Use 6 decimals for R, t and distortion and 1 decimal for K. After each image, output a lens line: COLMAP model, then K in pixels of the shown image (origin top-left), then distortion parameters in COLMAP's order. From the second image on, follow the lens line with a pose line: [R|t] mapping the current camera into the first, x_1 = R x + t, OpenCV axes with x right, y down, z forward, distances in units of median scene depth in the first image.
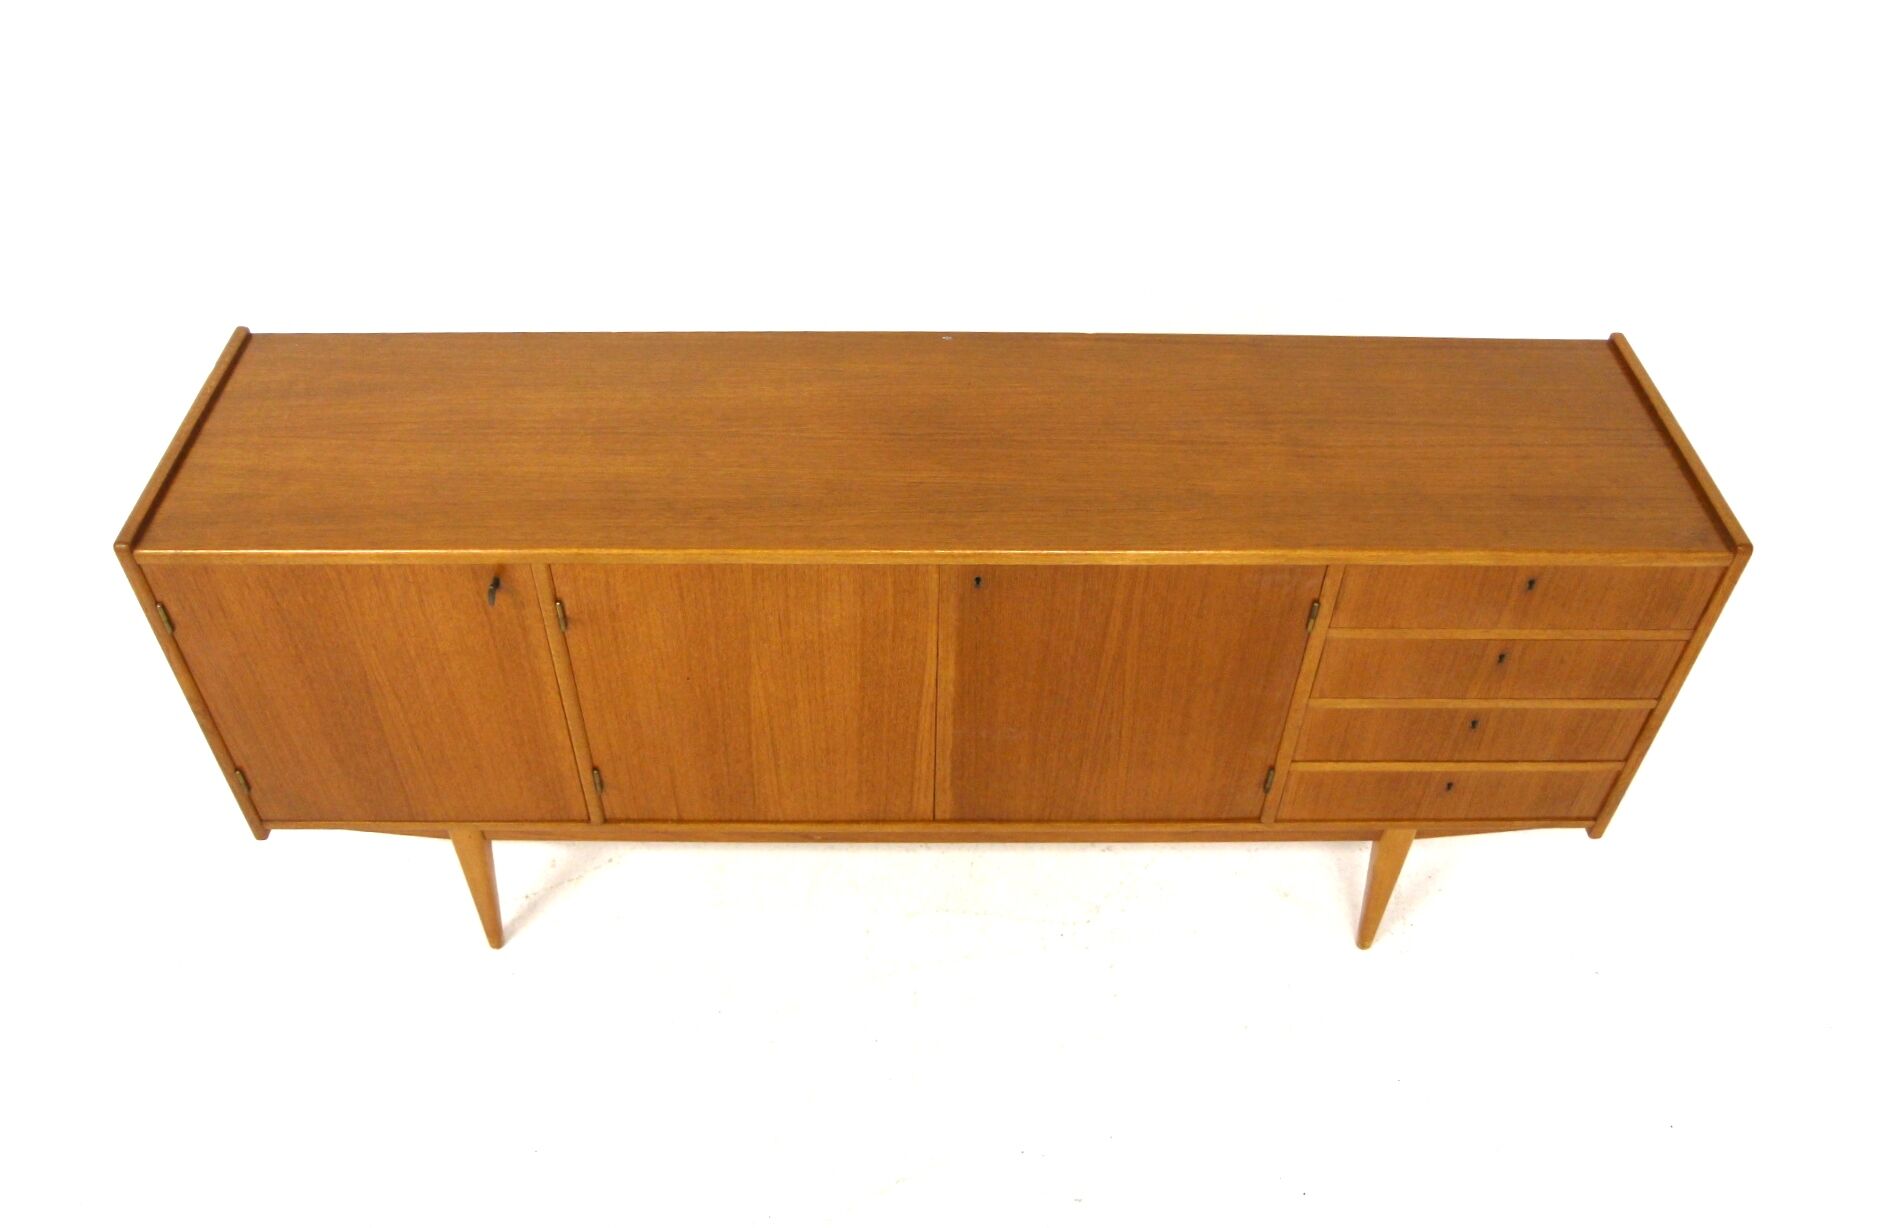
lens RADIAL K [[1494.9, 0, 936.7], [0, 1494.9, 611.7], [0, 0, 1]] dist [-0.058552, 0.004092]
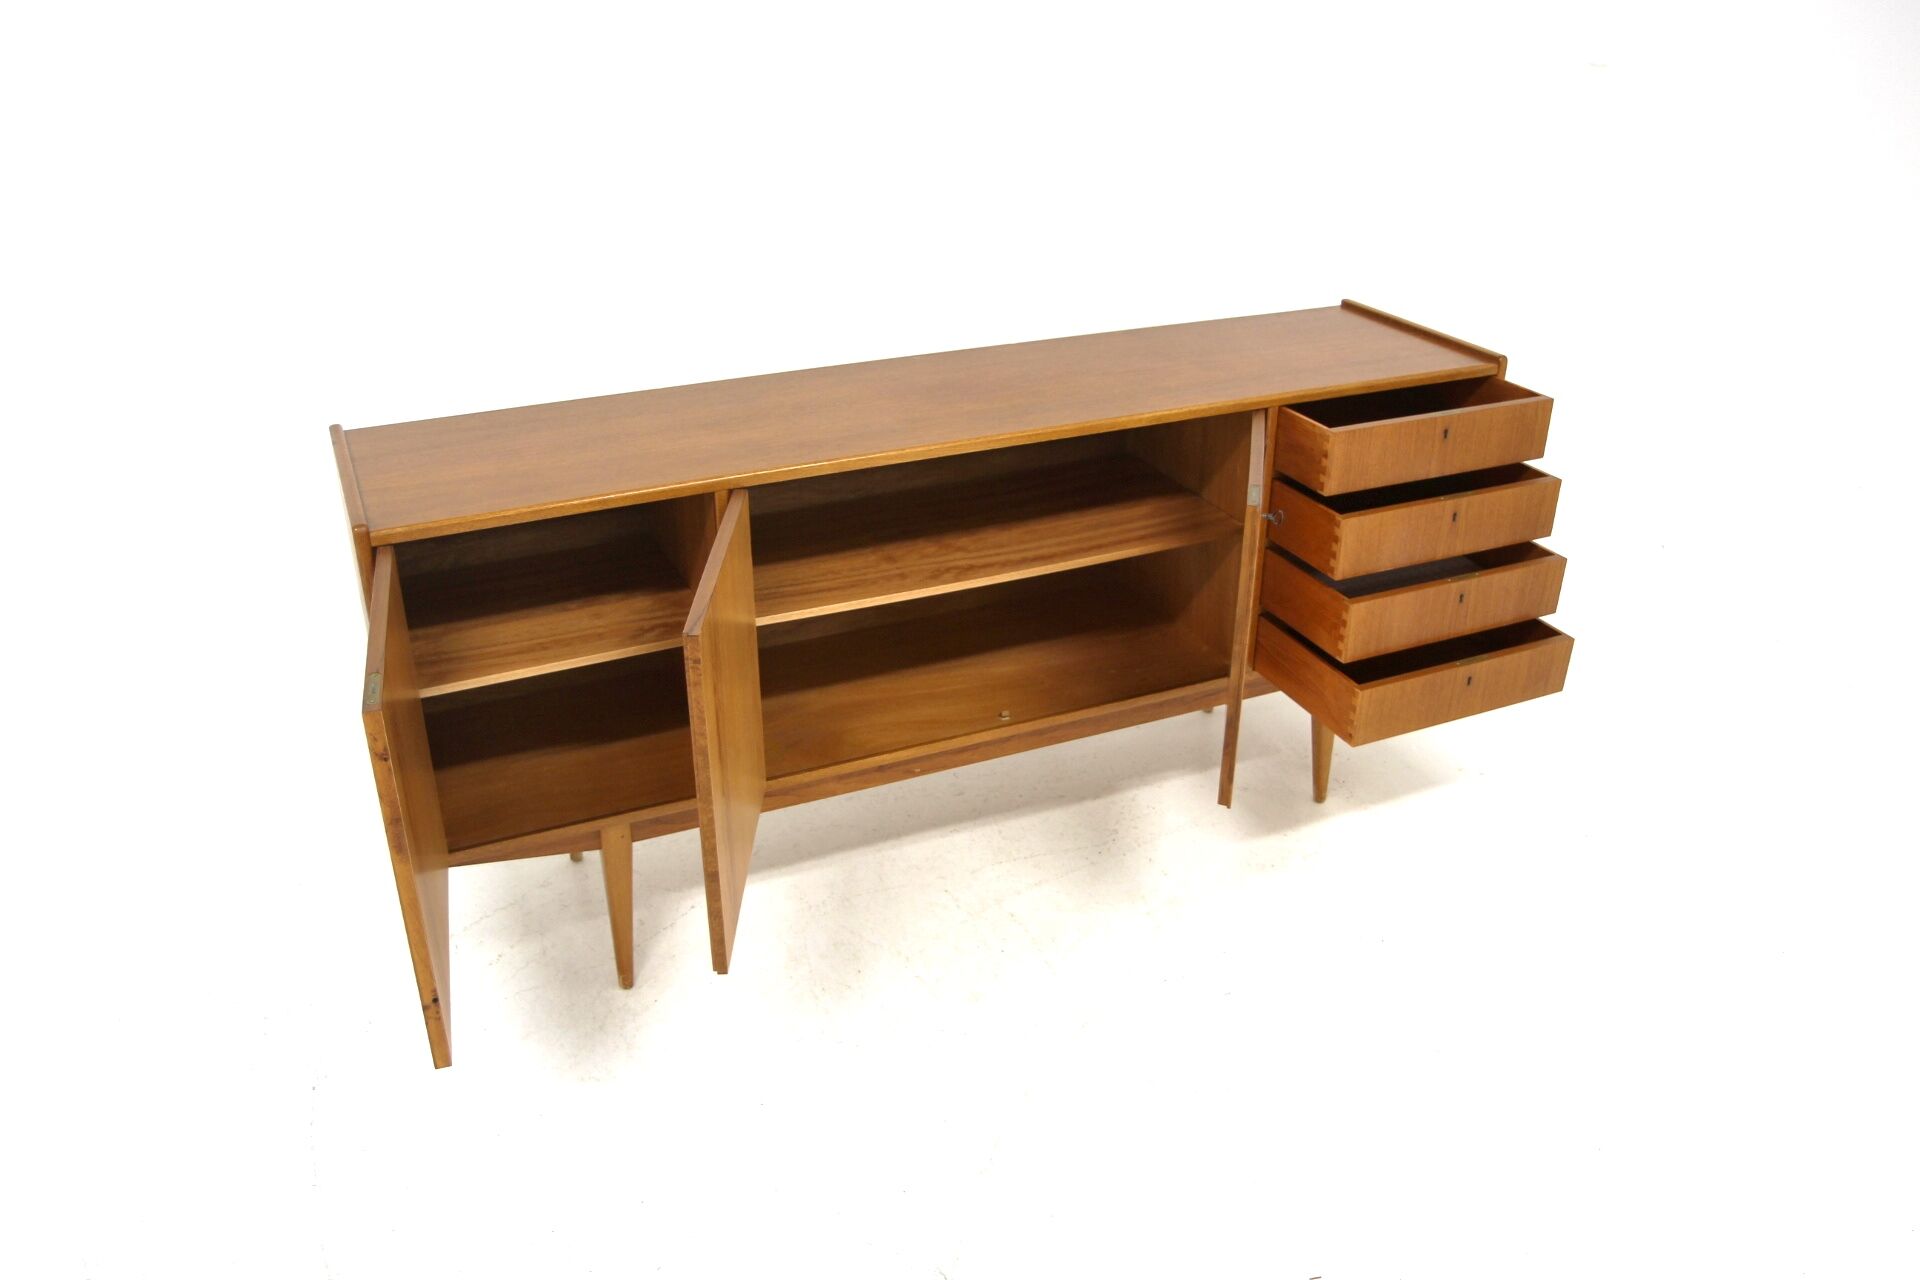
lens RADIAL K [[1500.8, 0, 956.6], [0, 1500.8, 639.2], [0, 0, 1]] dist [-0.062654, 0.011946]
pose [[0.915159, -0.192549, 0.354131, -0.492378], [0.289628, 0.925132, -0.245452, 0.389017], [-0.280356, 0.327194, 0.902410, -0.099152]]
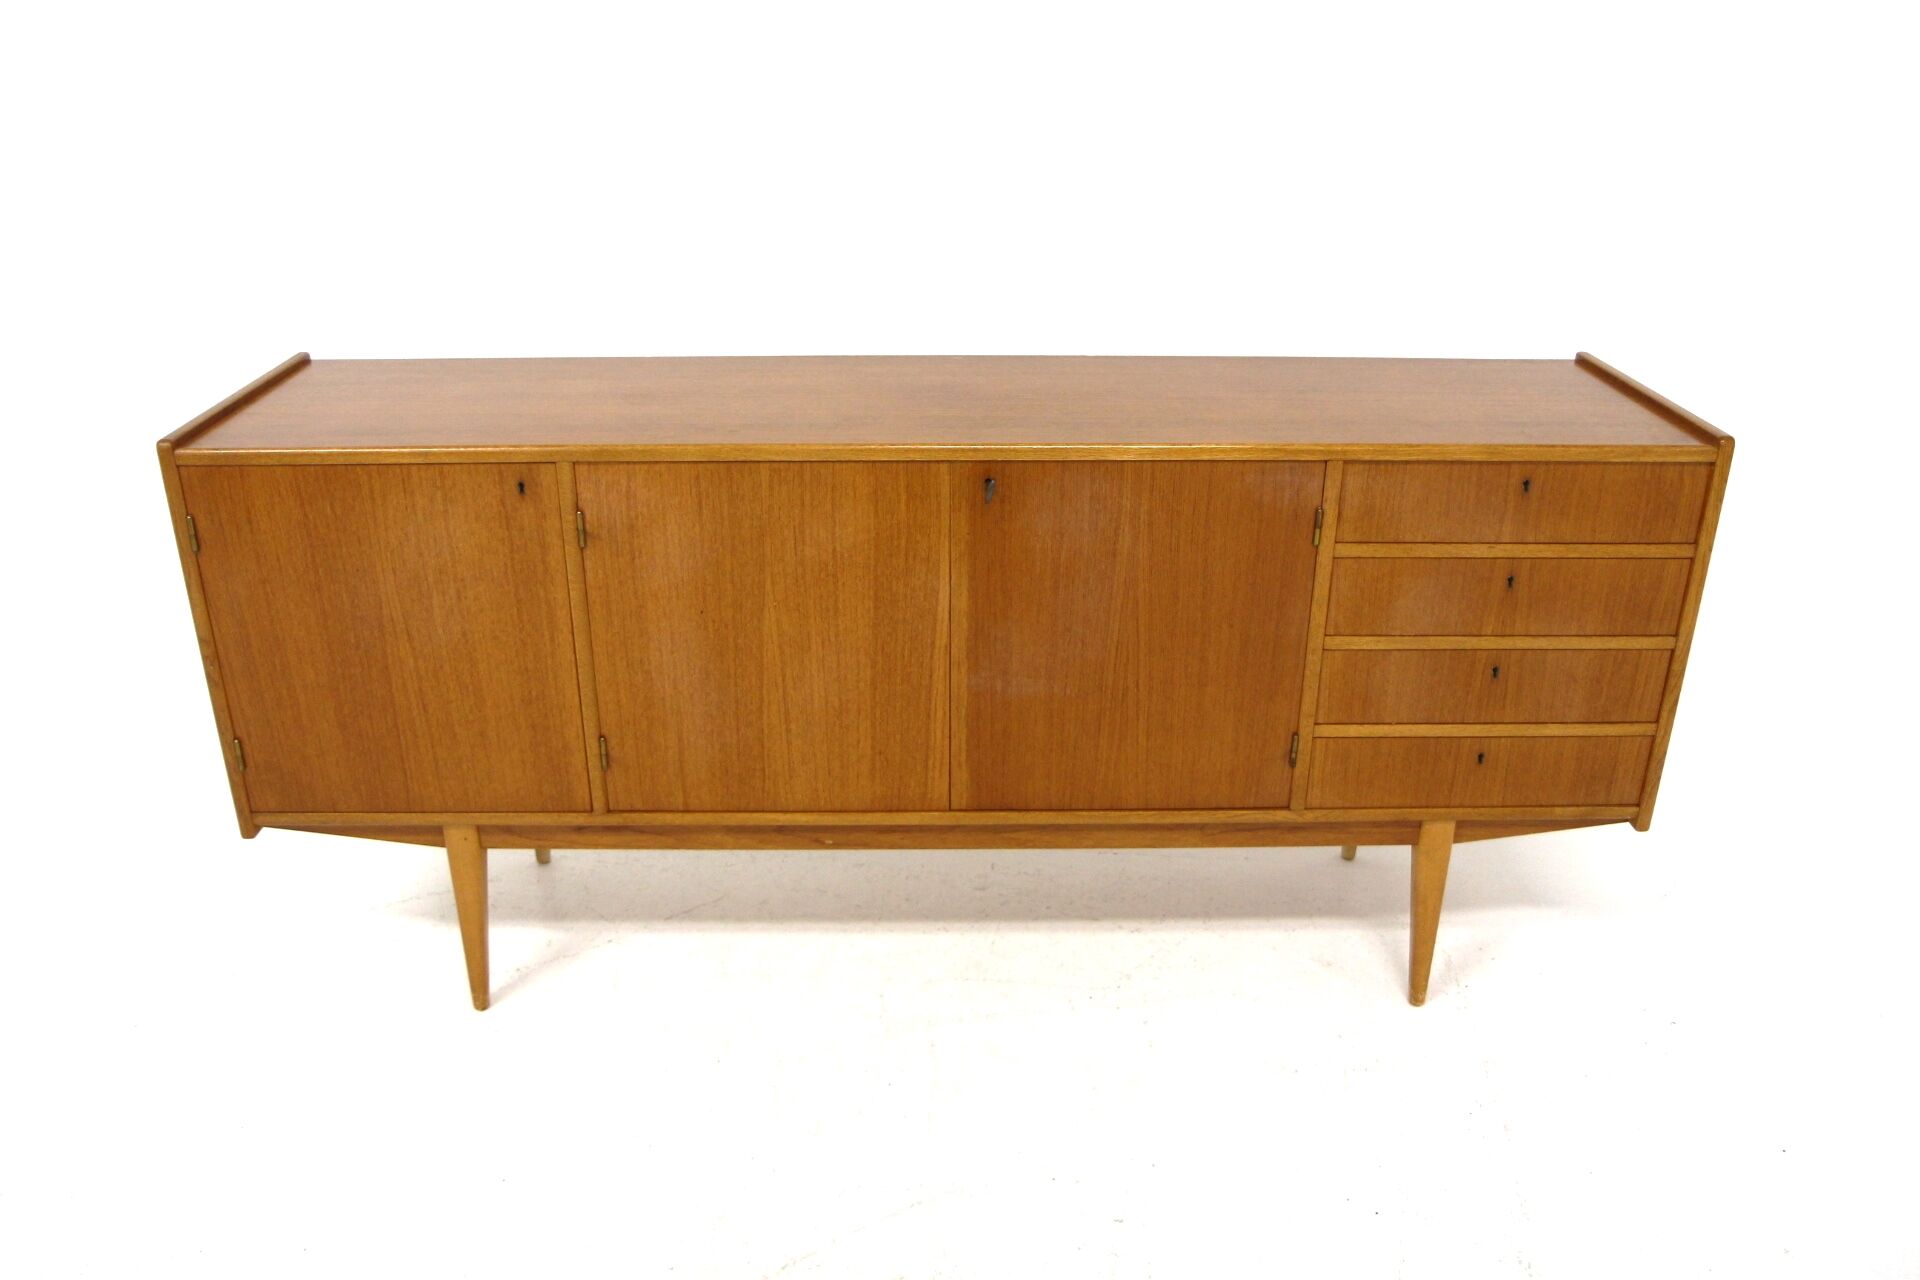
lens RADIAL K [[1500.8, 0, 957.9], [0, 1500.8, 641.2], [0, 0, 1]] dist [-0.062654, 0.011946]
pose [[0.999922, -0.012477, 0.000444, 0.004405], [0.011870, 0.939055, -0.343562, 0.400746], [0.003869, 0.343541, 0.939130, 0.061108]]
